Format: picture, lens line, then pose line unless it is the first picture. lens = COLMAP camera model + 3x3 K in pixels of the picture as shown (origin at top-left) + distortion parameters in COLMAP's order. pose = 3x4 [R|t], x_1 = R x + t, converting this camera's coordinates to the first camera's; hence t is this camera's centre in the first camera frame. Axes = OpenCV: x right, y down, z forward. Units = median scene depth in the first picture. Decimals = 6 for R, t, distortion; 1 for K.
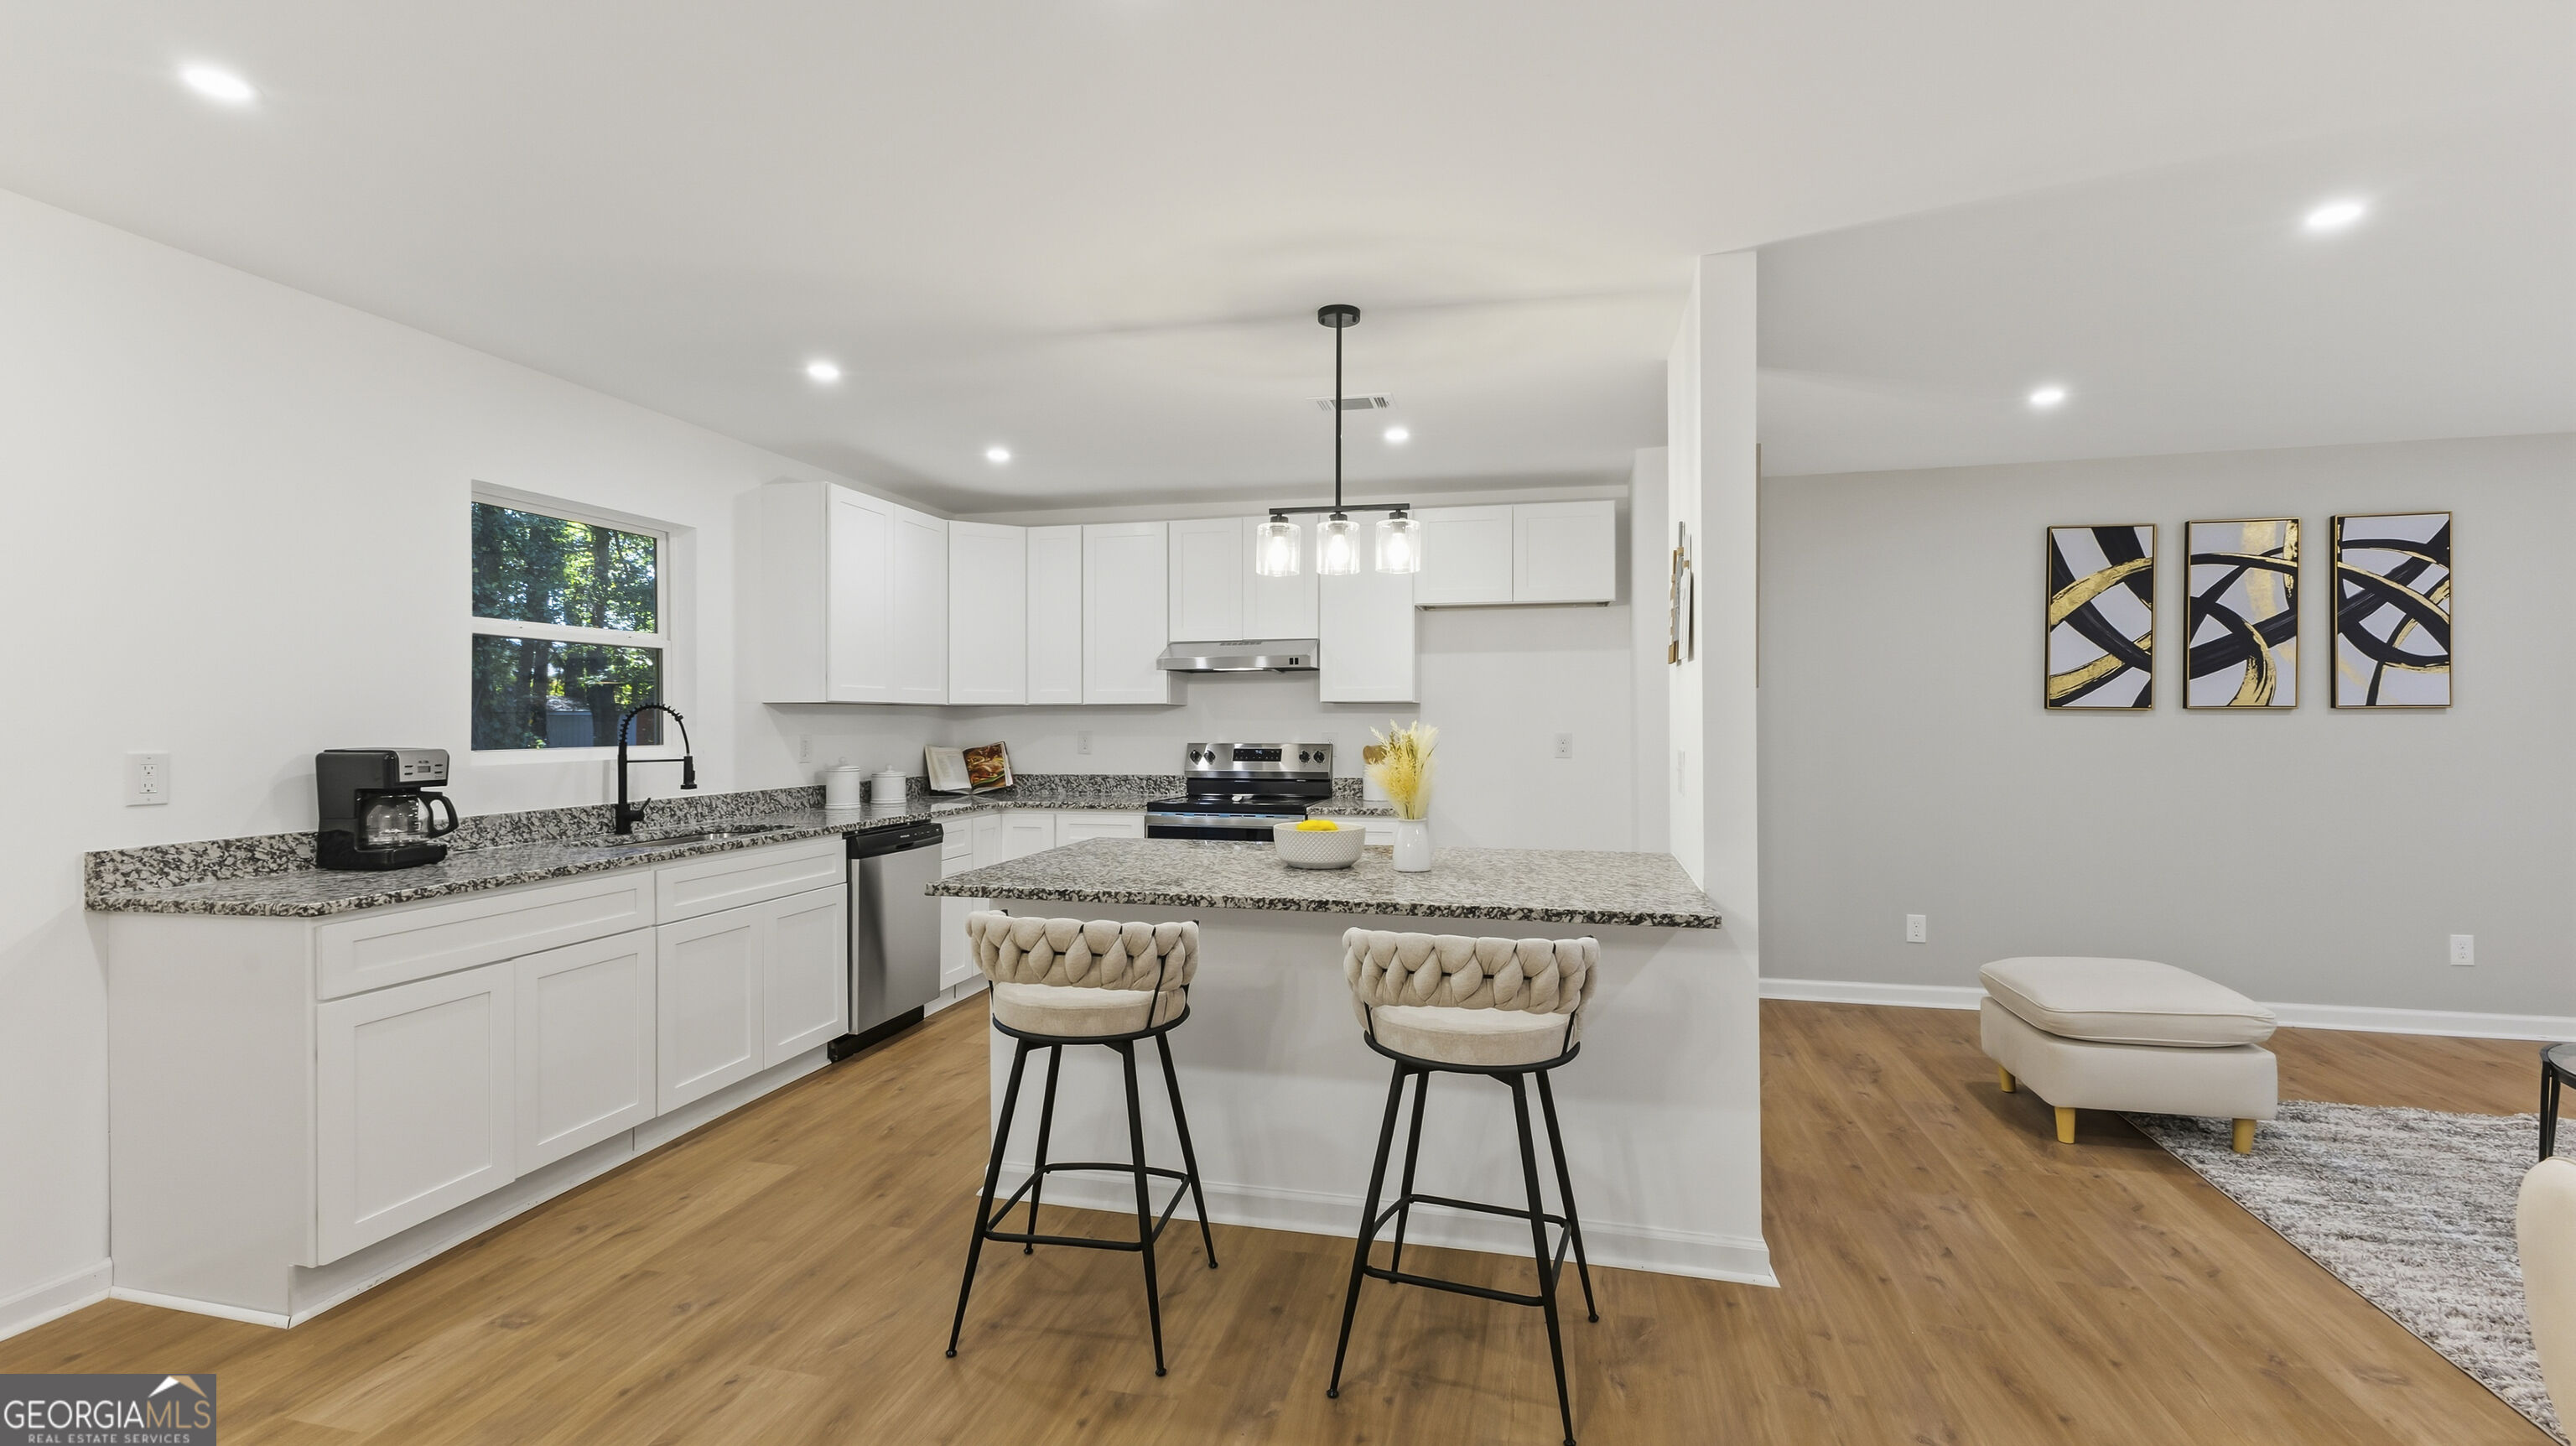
lens RADIAL K [[1108.7, 0, 1289.6], [0, 1108.7, 711.5], [0, 0, 1]] dist [0.008718, -0.000163]
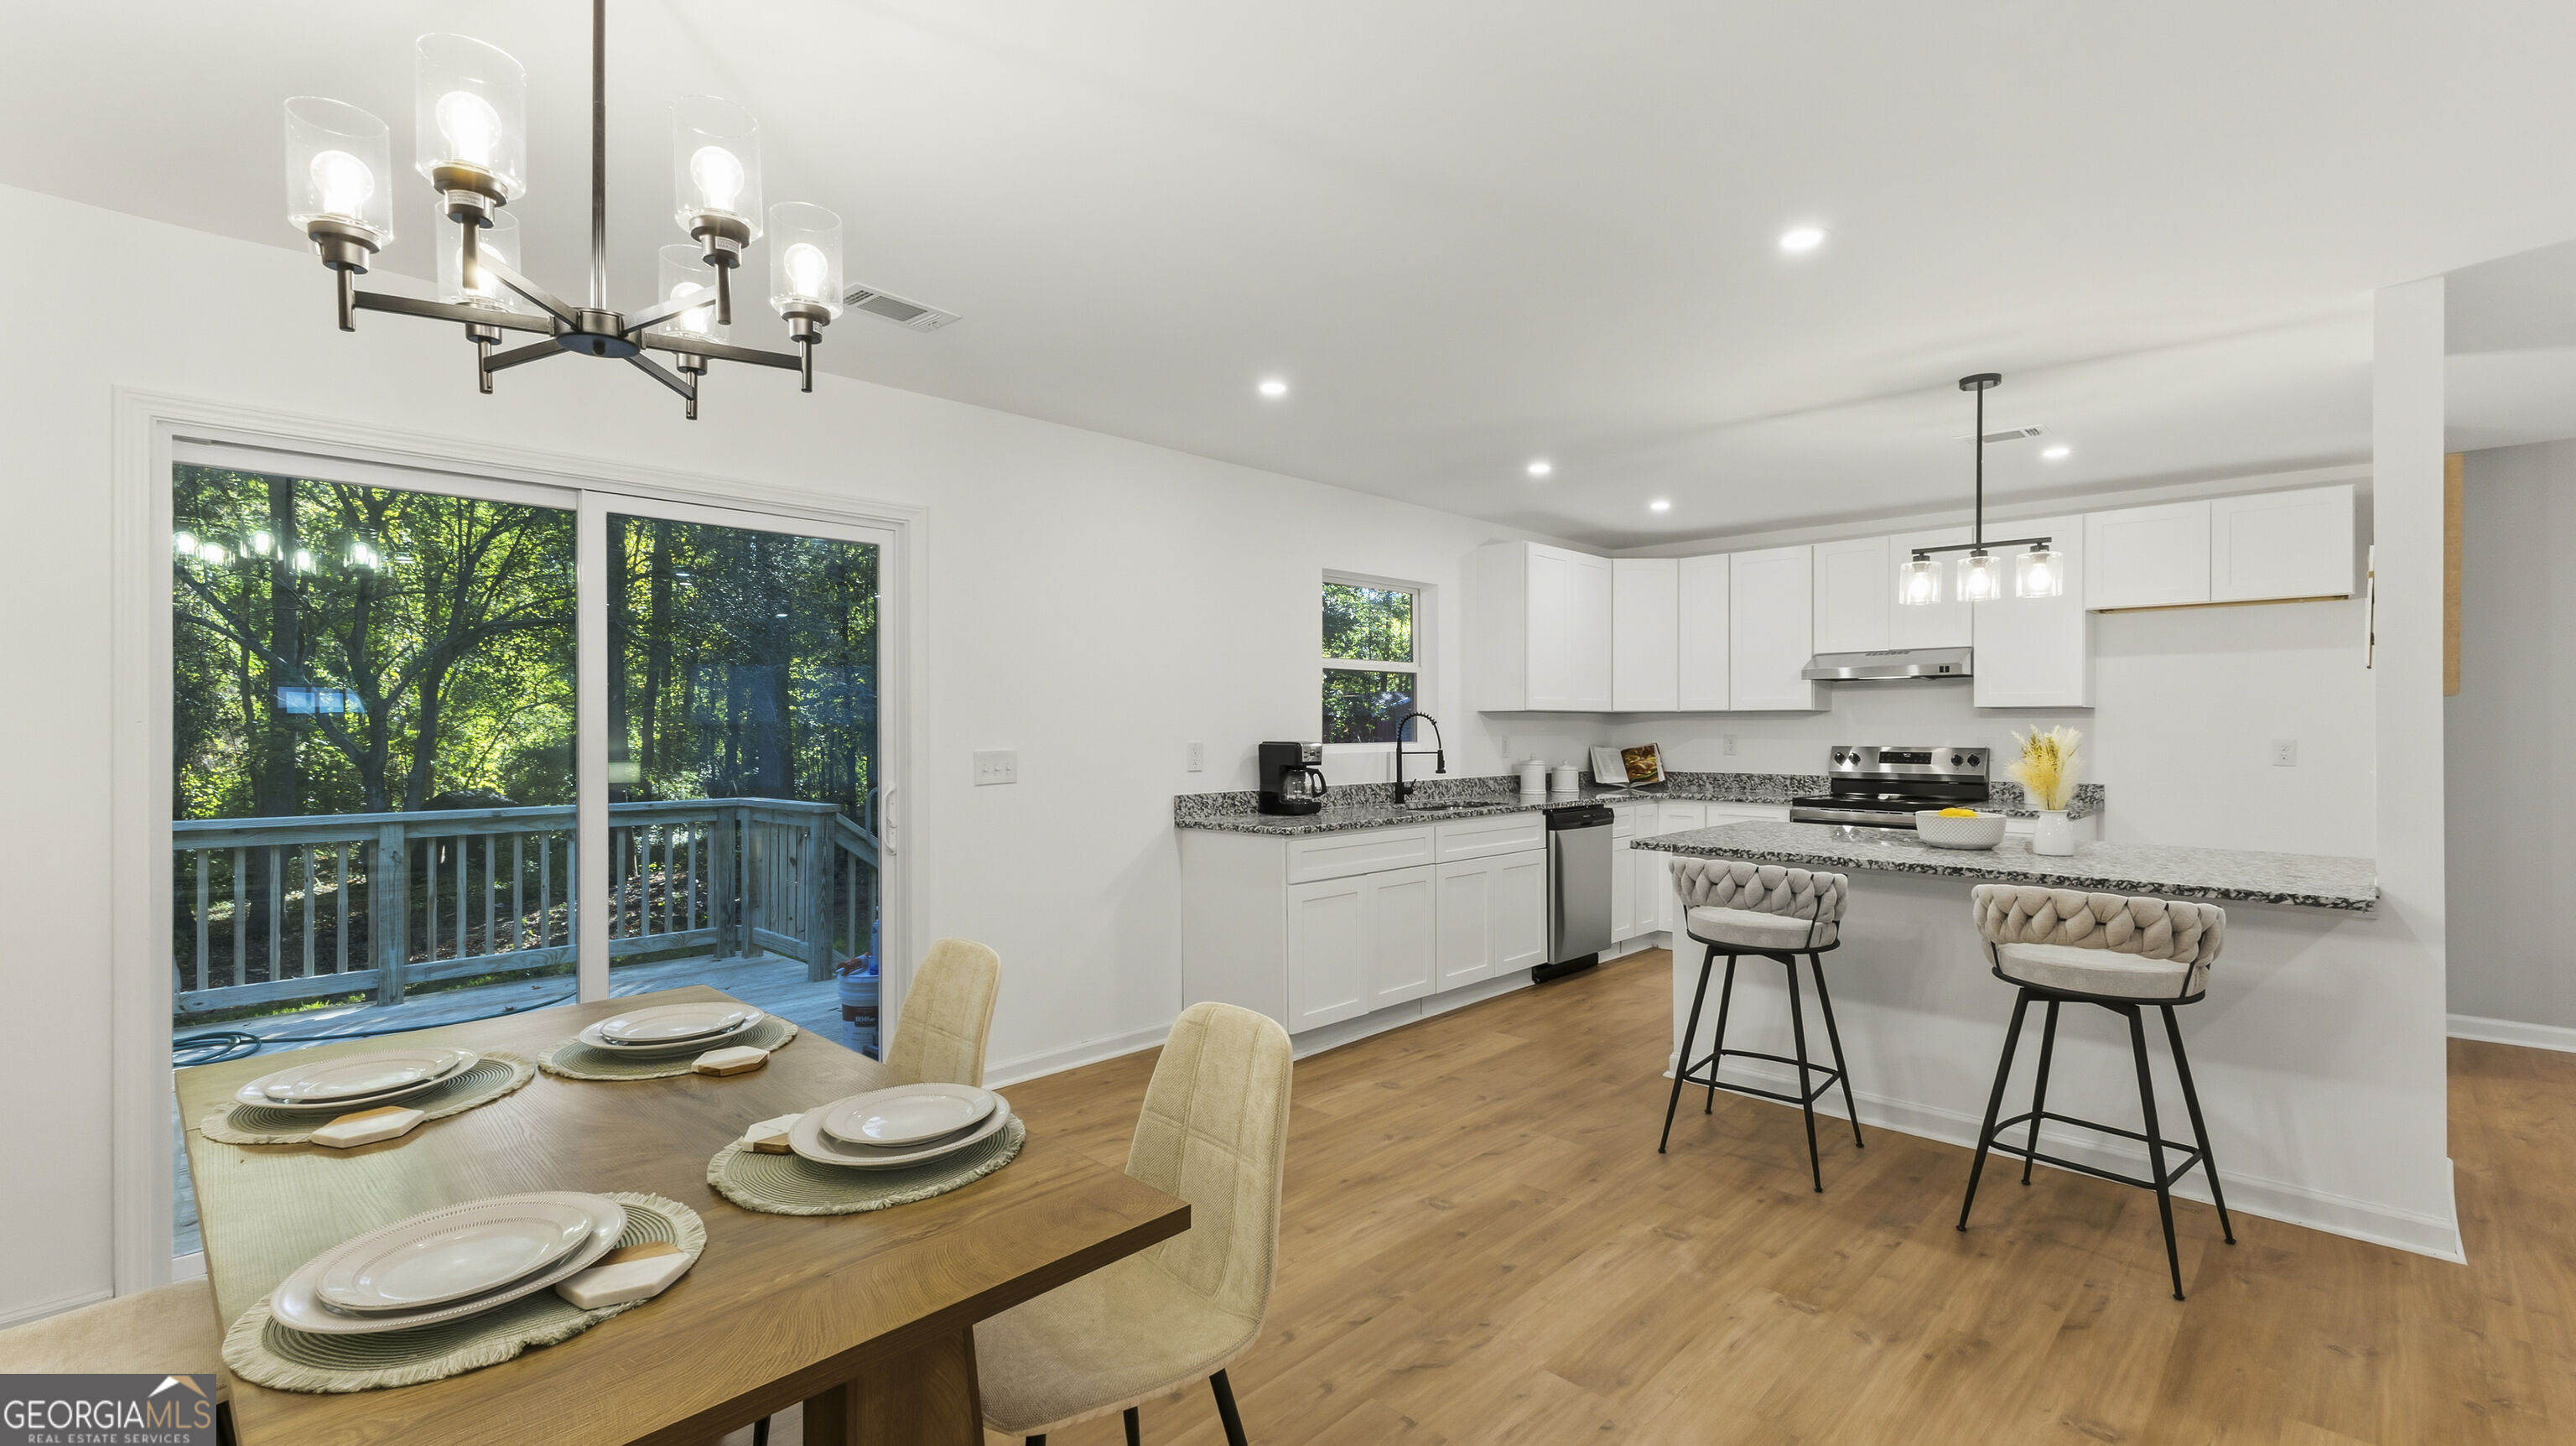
lens RADIAL K [[1121.2, 0, 1291.5], [0, 1121.2, 727.7], [0, 0, 1]] dist [0.008180, -0.000384]
pose [[0.860192, 0.001853, -0.509967, 0.018740], [0.003198, 0.999954, 0.009028, -0.001277], [0.509961, -0.009396, 0.860146, -0.300273]]
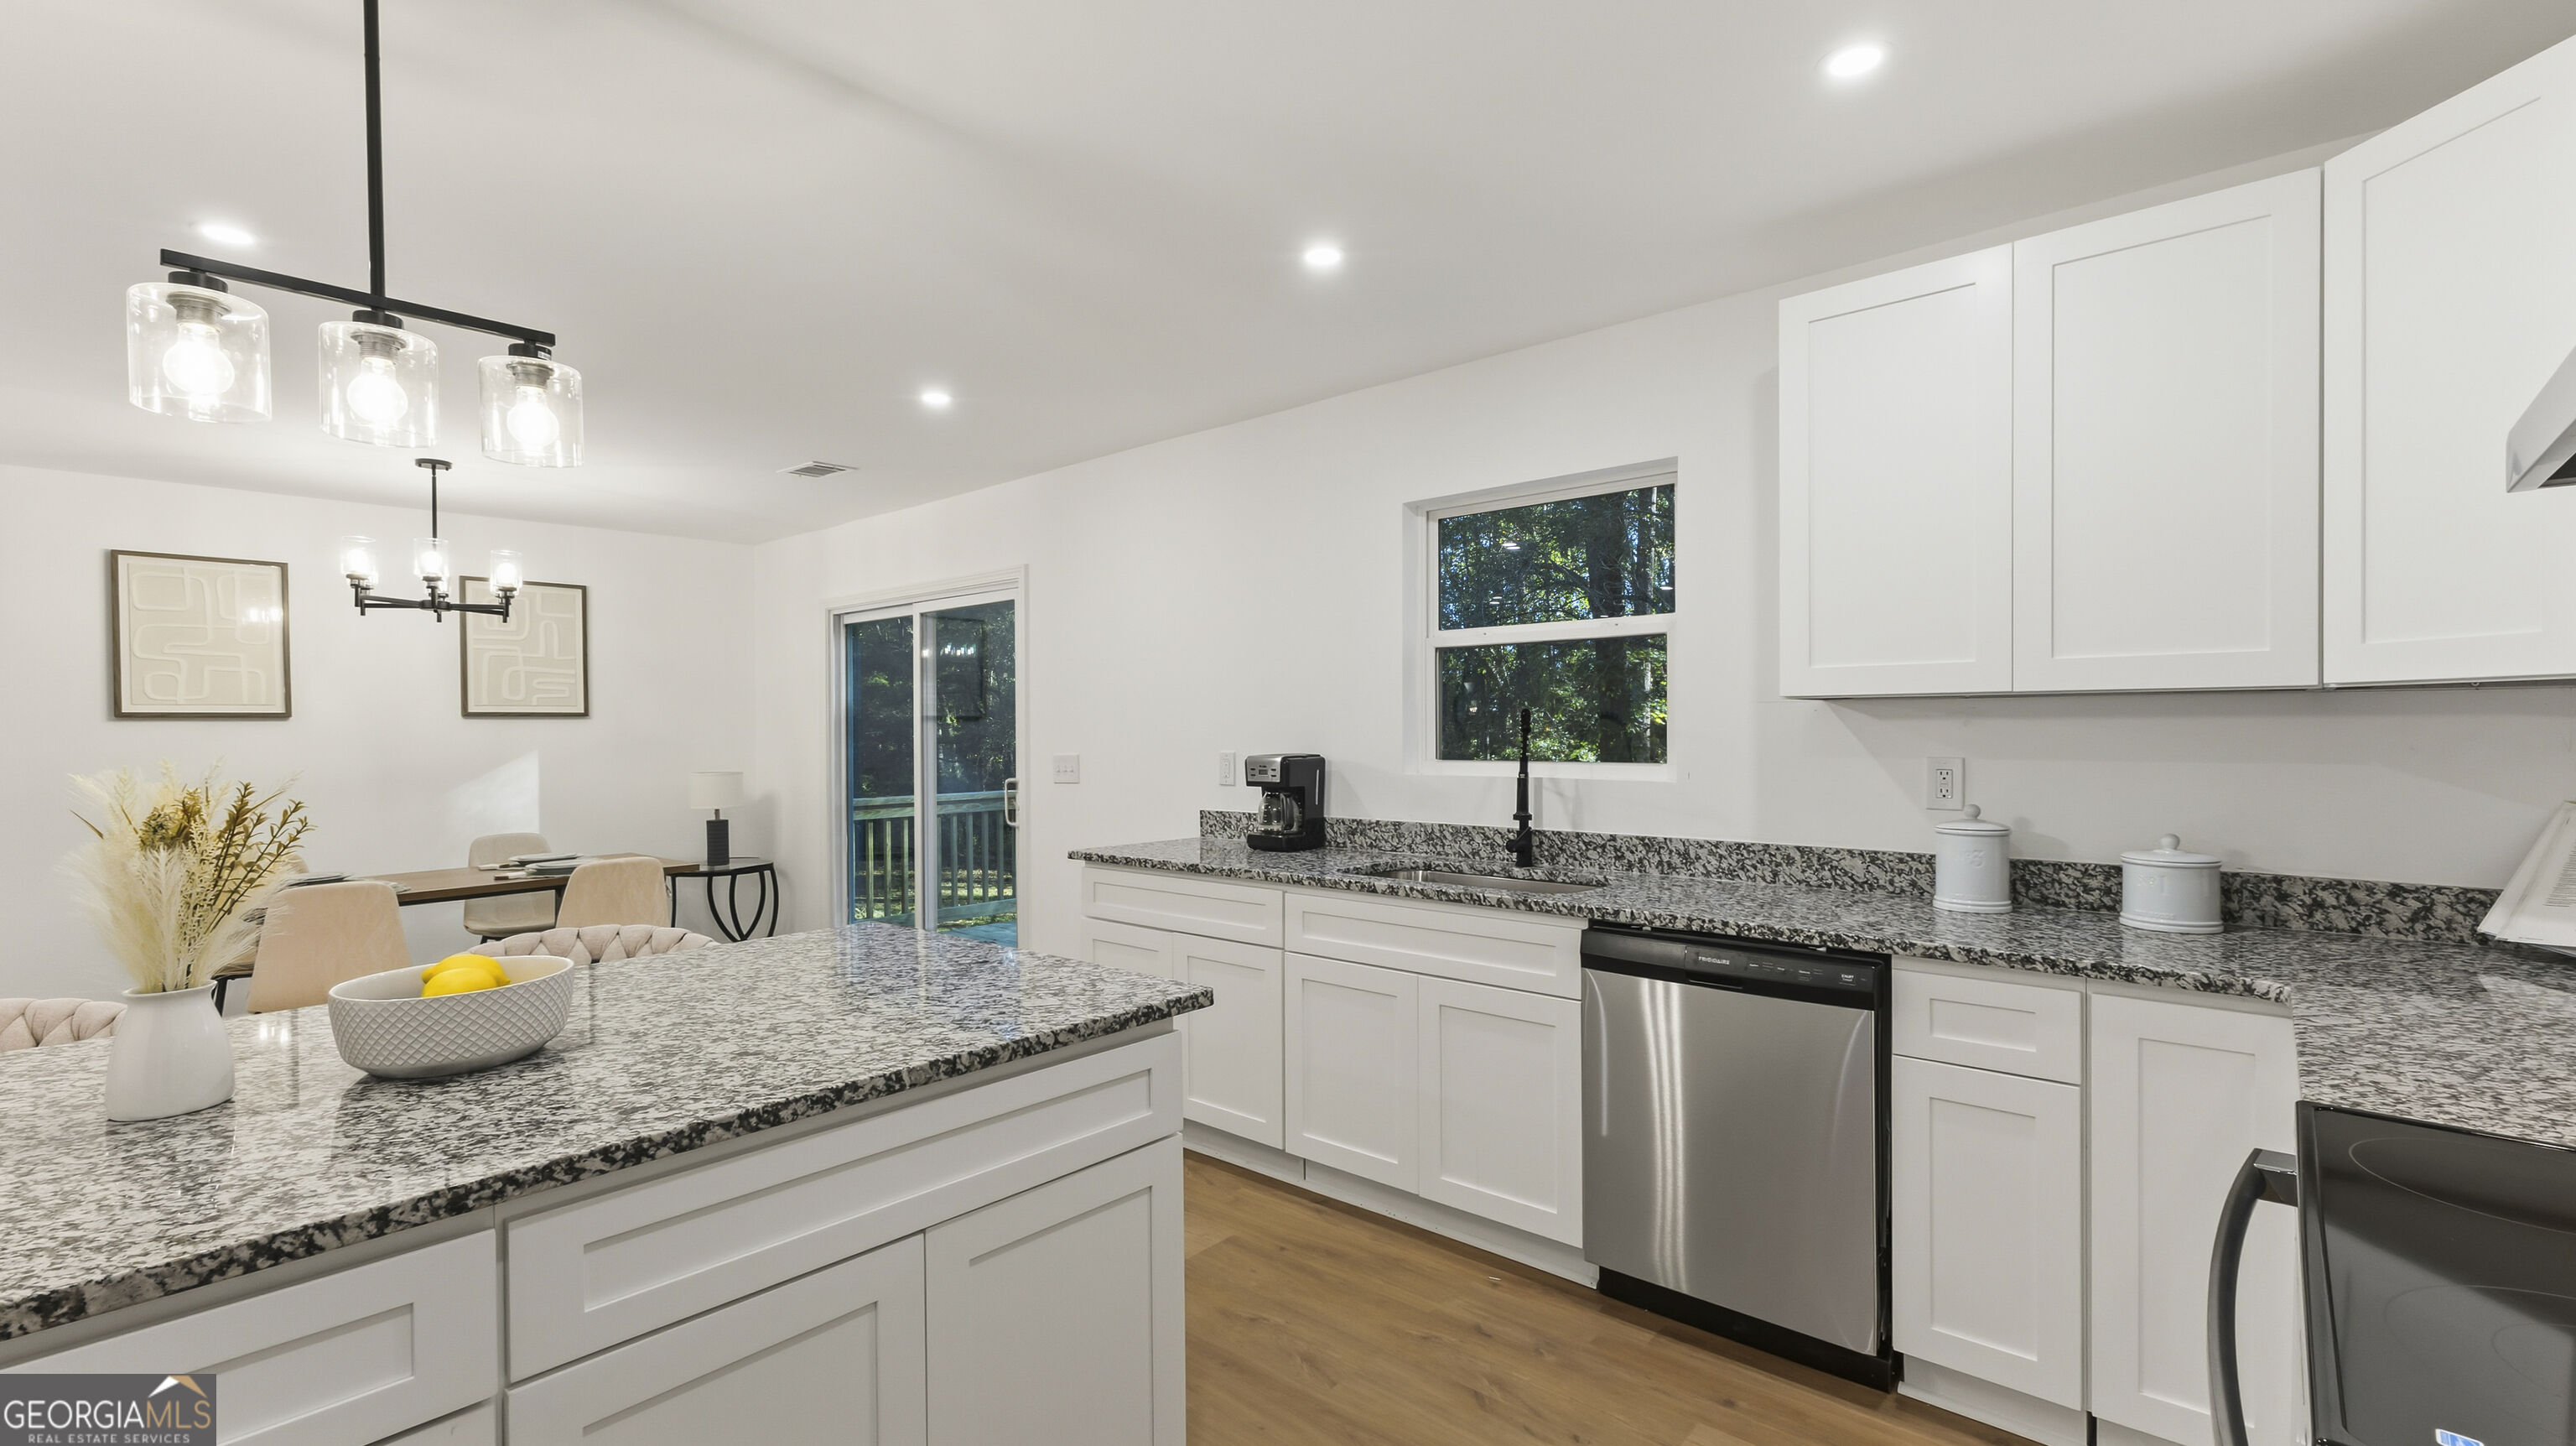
lens RADIAL K [[1119.9, 0, 1295.0], [0, 1119.9, 736.0], [0, 0, 1]] dist [0.009784, -0.000454]
pose [[-0.464461, 0.013454, -0.885492, 0.217221], [0.015280, 0.999857, 0.007177, 0.002747], [0.885462, -0.010197, -0.464600, 1.169926]]
